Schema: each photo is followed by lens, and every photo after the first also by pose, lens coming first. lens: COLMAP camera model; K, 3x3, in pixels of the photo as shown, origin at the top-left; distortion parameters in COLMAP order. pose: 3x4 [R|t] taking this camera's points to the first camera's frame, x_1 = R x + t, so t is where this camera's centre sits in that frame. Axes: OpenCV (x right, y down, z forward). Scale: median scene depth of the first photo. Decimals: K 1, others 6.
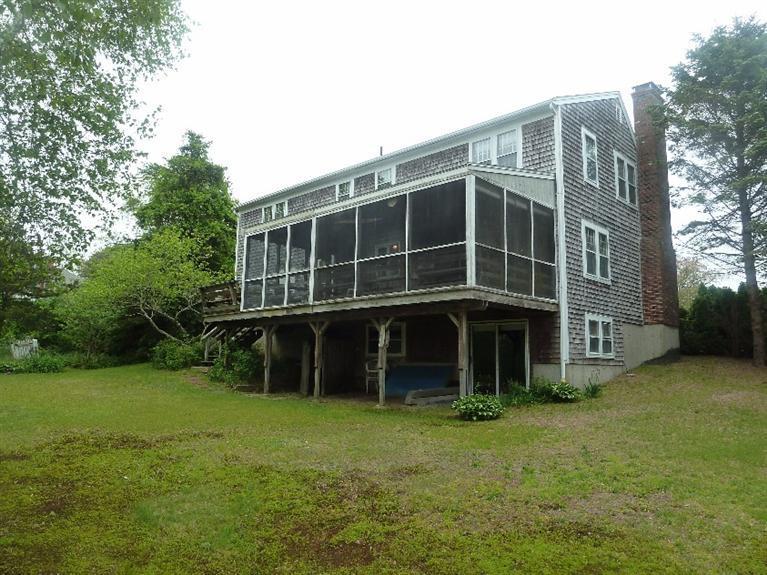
lens RADIAL K [[571.6, 0, 383.2], [0, 571.6, 288.2], [0, 0, 1]] dist [-0.034078, 0.004439]
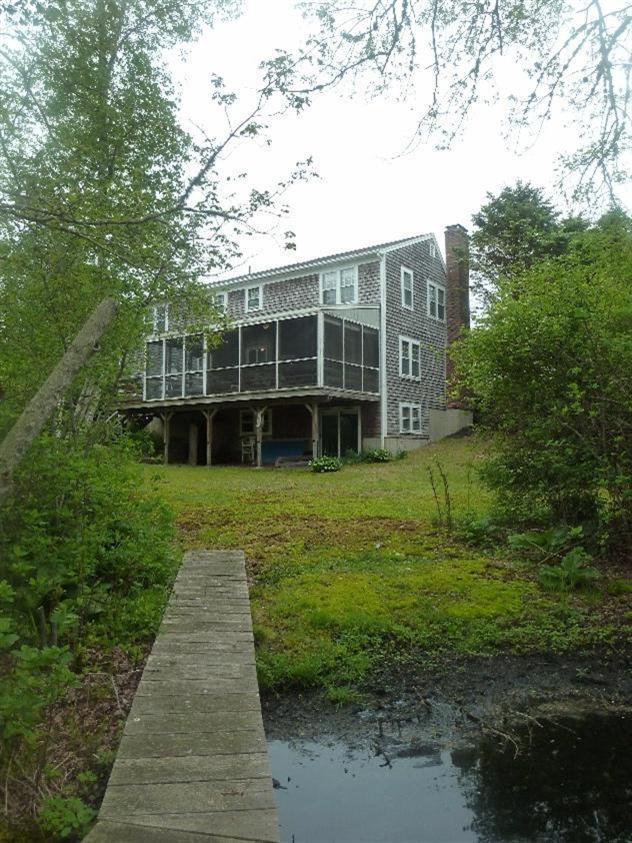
lens RADIAL K [[628.2, 0, 319.5], [0, 628.2, 424.7], [0, 0, 1]] dist [-0.034078, 0.004439]
pose [[0.989229, -0.011050, 0.145961, -0.071651], [-0.002710, 0.995593, 0.093738, -0.044648], [-0.146353, -0.093124, 0.984839, -0.500344]]
